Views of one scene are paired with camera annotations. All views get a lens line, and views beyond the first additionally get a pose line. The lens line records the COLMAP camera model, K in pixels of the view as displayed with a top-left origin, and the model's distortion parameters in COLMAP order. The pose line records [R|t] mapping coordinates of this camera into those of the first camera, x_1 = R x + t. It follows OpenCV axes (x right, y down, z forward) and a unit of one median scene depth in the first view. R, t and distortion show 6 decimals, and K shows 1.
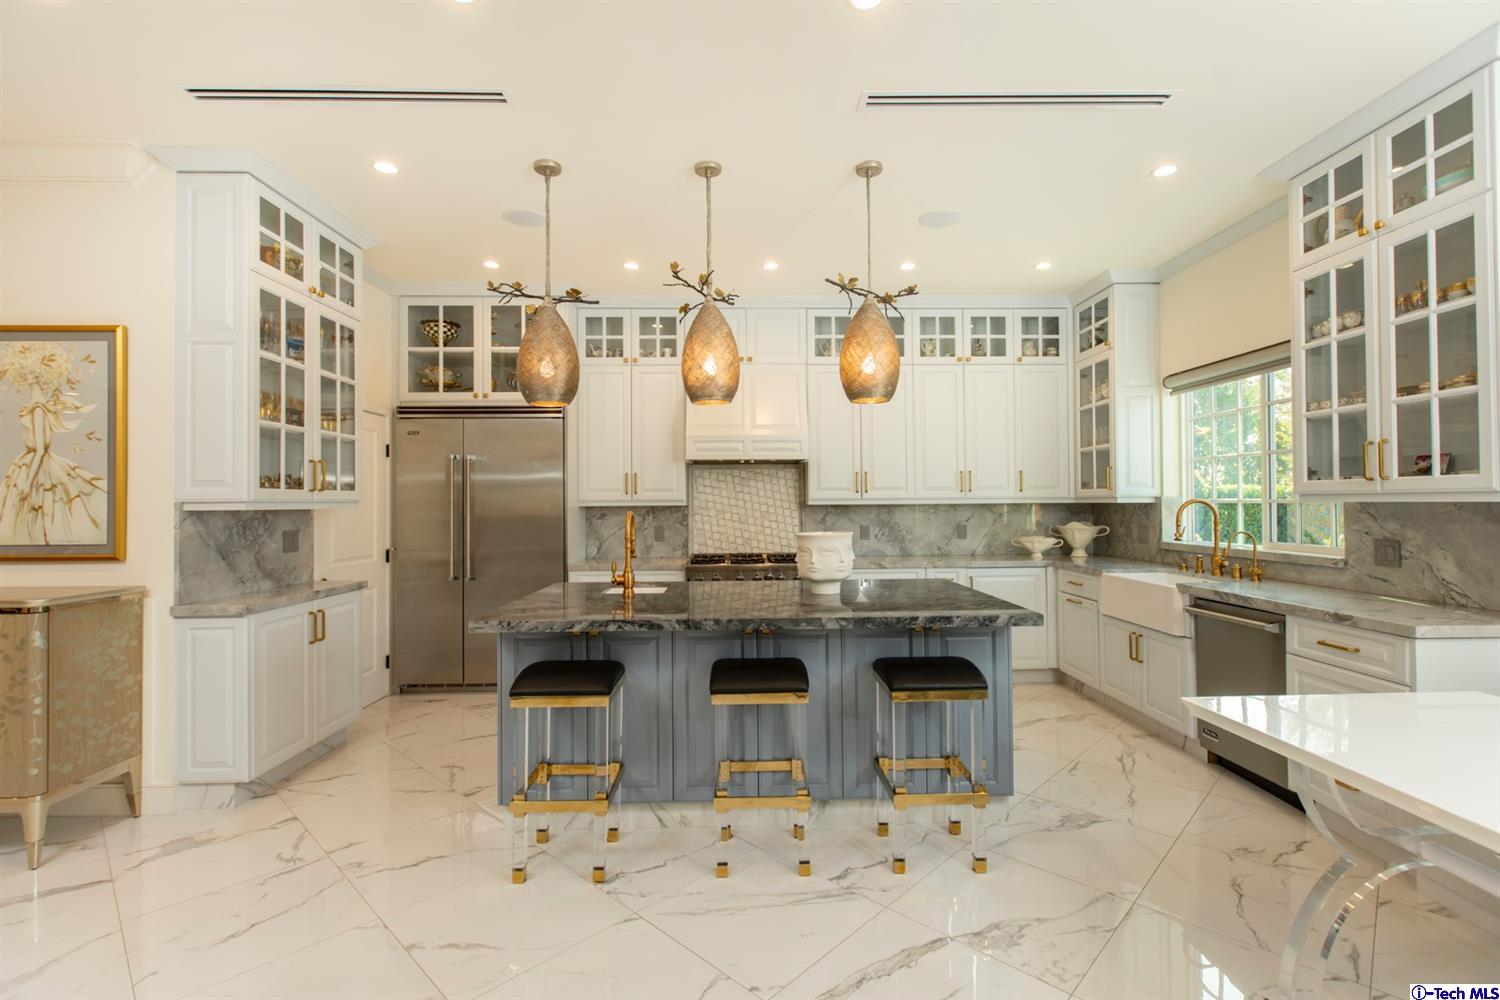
lens RADIAL K [[679.6, 0, 748.0], [0, 679.6, 494.9], [0, 0, 1]] dist [-0.000923, -0.000329]
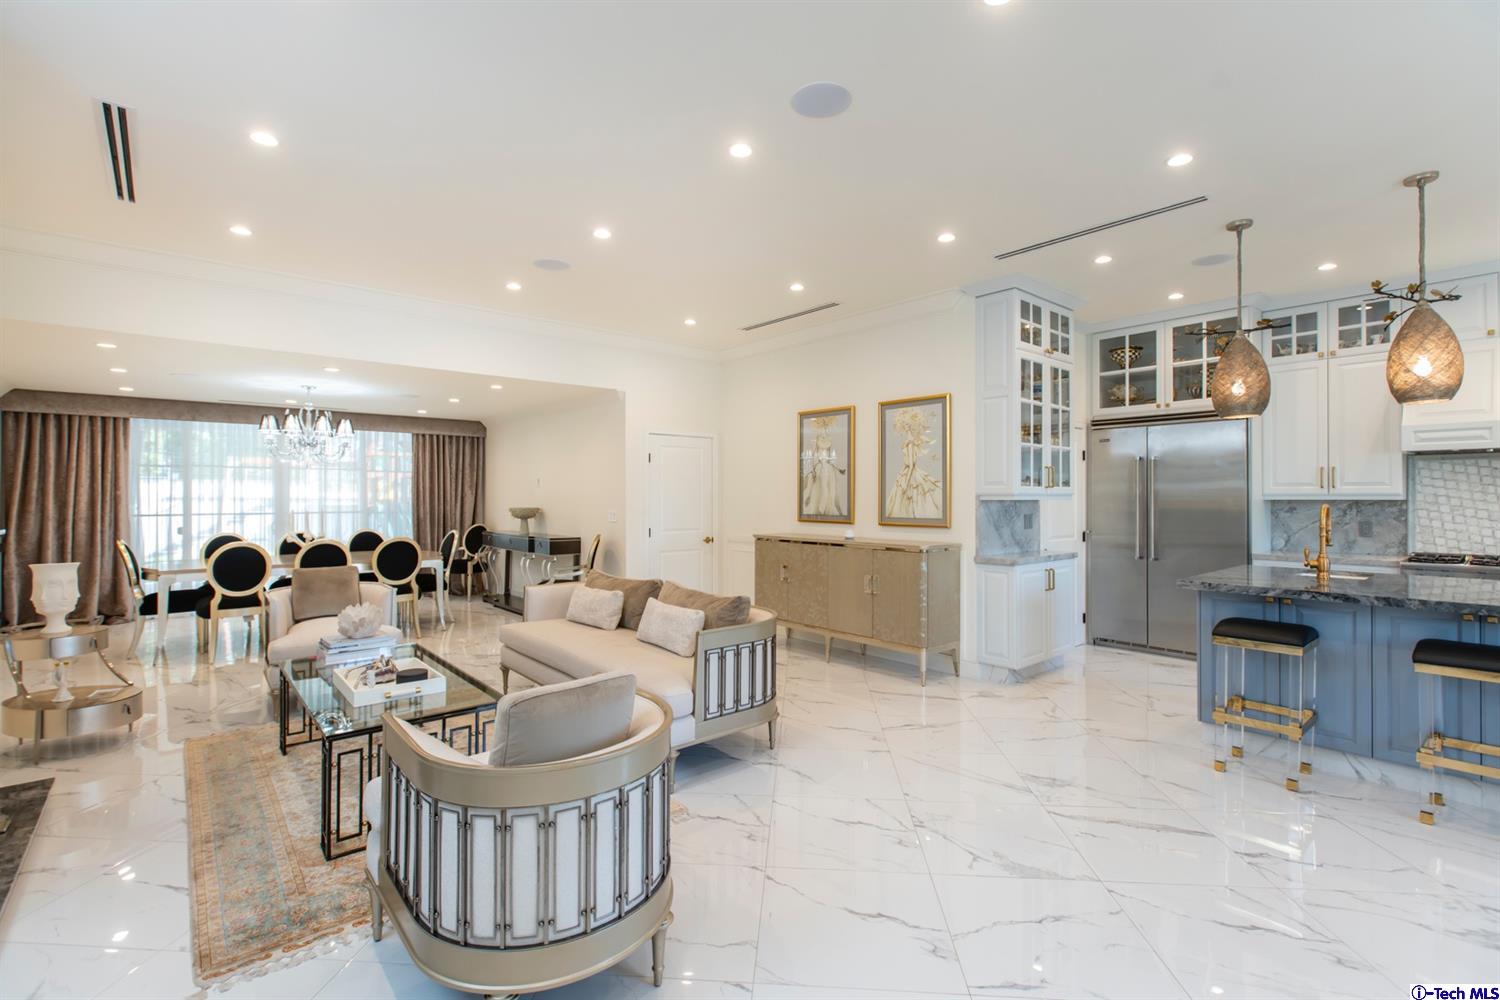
lens RADIAL K [[679.6, 0, 748.0], [0, 679.6, 494.9], [0, 0, 1]] dist [-0.000923, -0.000329]
pose [[0.637661, 0.003322, -0.770310, 0.076021], [0.004914, 0.999953, 0.008380, -0.004884], [0.770301, -0.009129, 0.637615, -0.413577]]
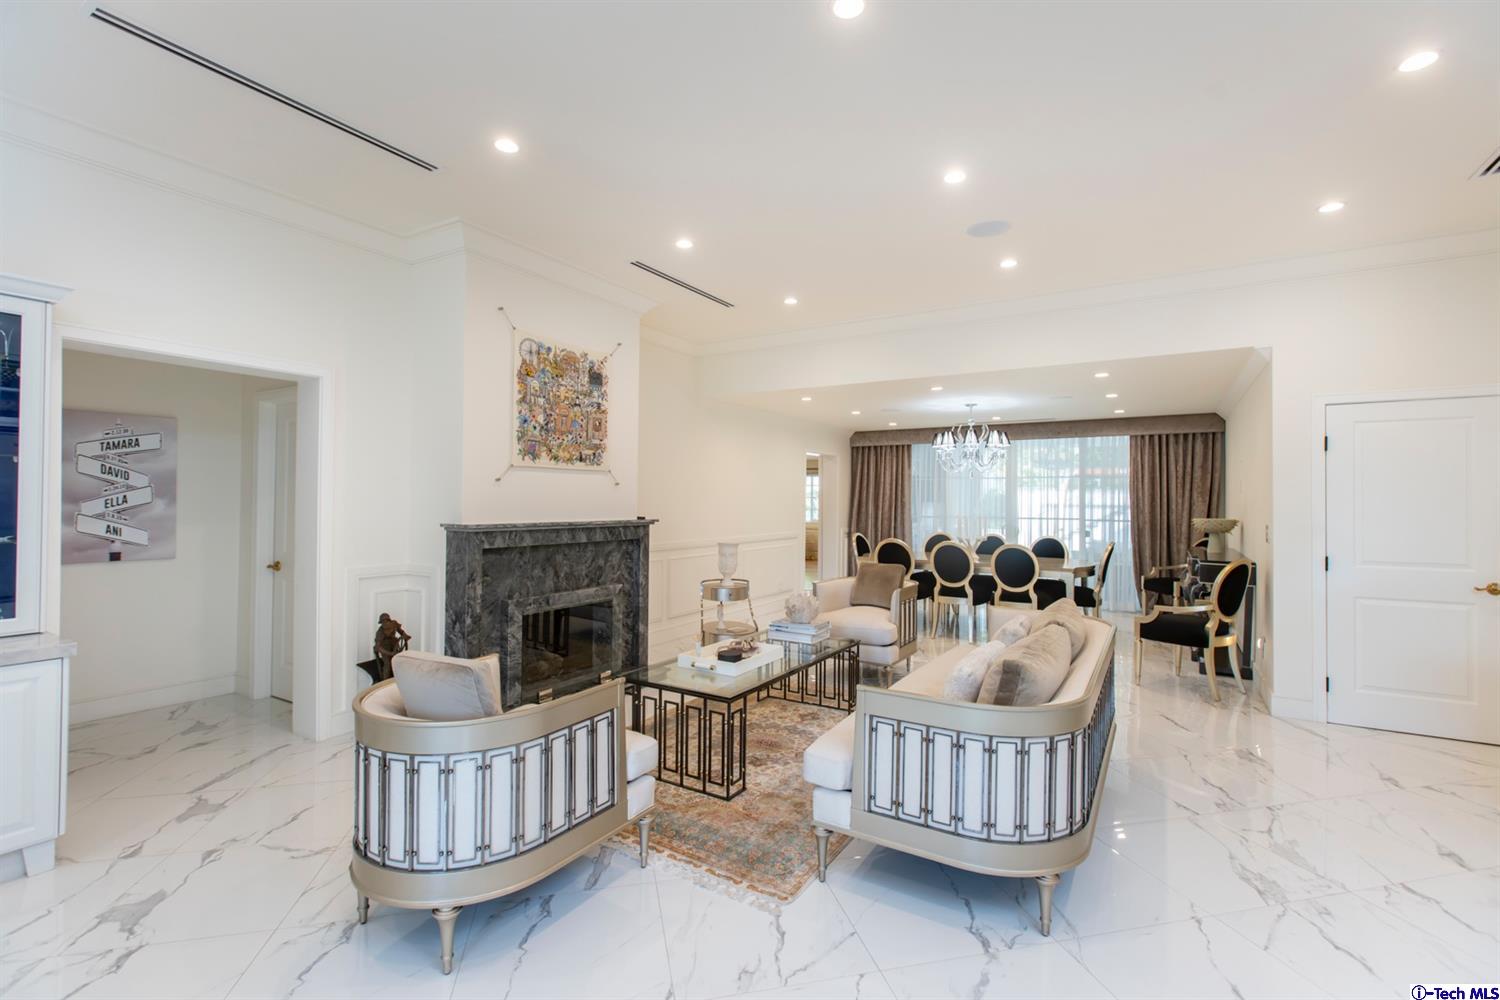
lens RADIAL K [[665.9, 0, 744.9], [0, 665.9, 493.6], [0, 0, 1]] dist [-0.001804, -0.000086]
pose [[-0.543495, -0.009731, -0.839356, -0.049630], [0.004560, 0.999884, -0.014544, 0.006397], [0.839400, -0.011732, -0.543387, 0.342163]]
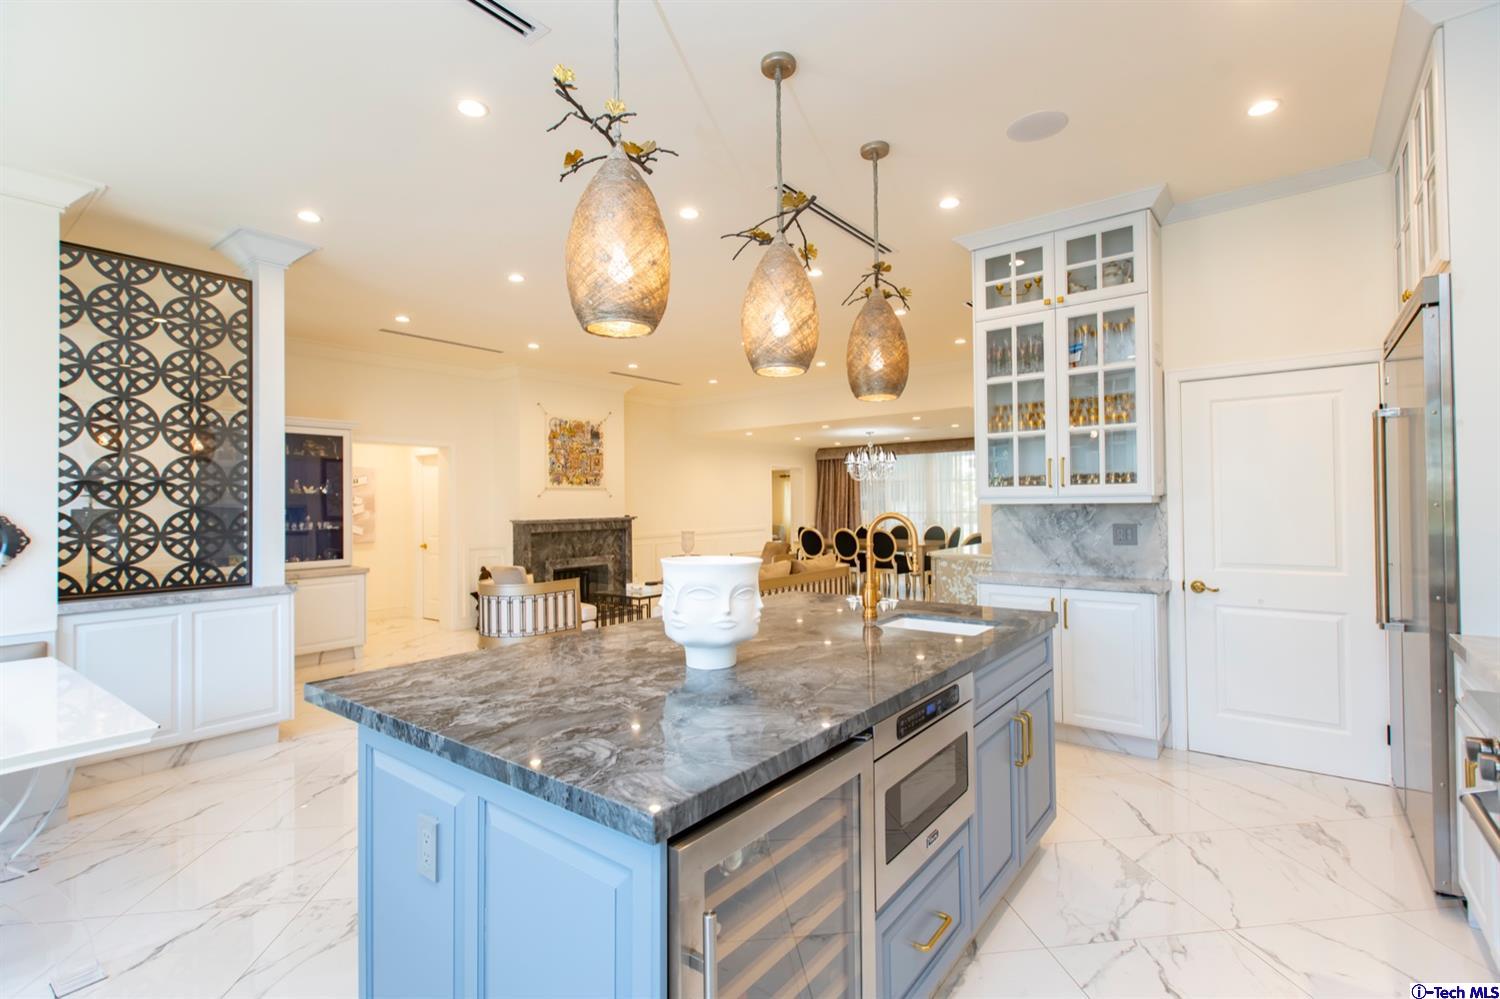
lens RADIAL K [[679.6, 0, 748.0], [0, 679.6, 494.4], [0, 0, 1]] dist [-0.000923, -0.000329]
pose [[-0.626293, 0.002577, -0.779583, 0.475130], [0.025100, 0.999543, -0.016860, 0.011662], [0.779183, -0.030127, -0.626072, 1.211938]]
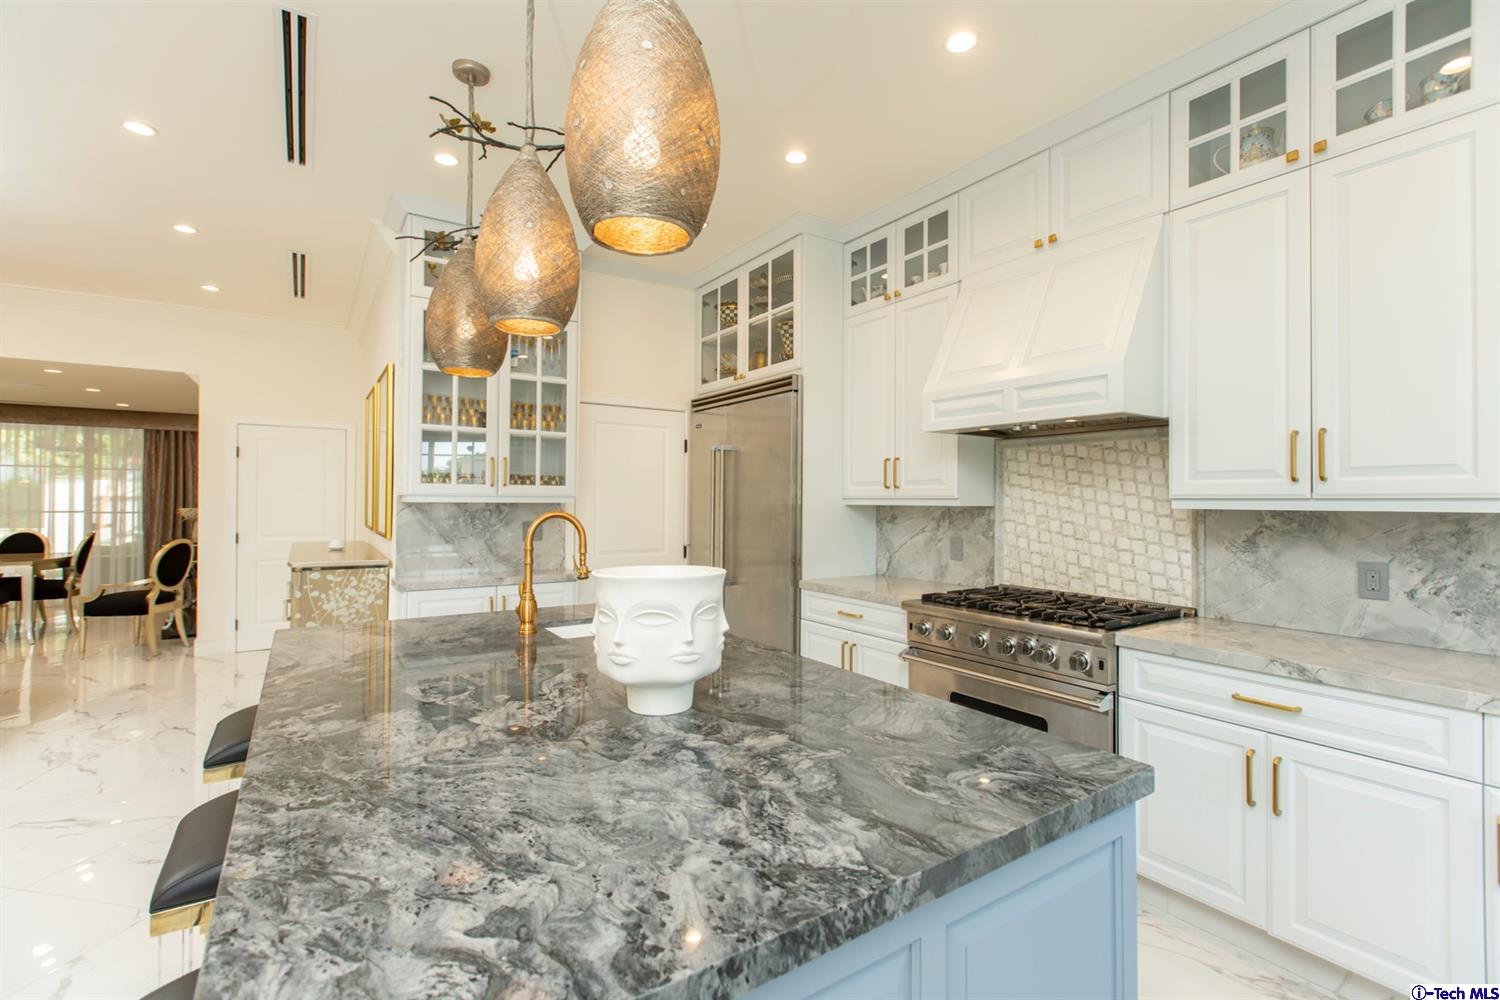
lens RADIAL K [[665.3, 0, 750.0], [0, 665.3, 500.0], [0, 0, 1]] dist [0.005279, 0.000391]
pose [[0.543035, 0.008267, -0.839669, 0.449540], [-0.000368, 0.999954, 0.009607, 0.005835], [0.839710, -0.004908, 0.543013, 0.713004]]
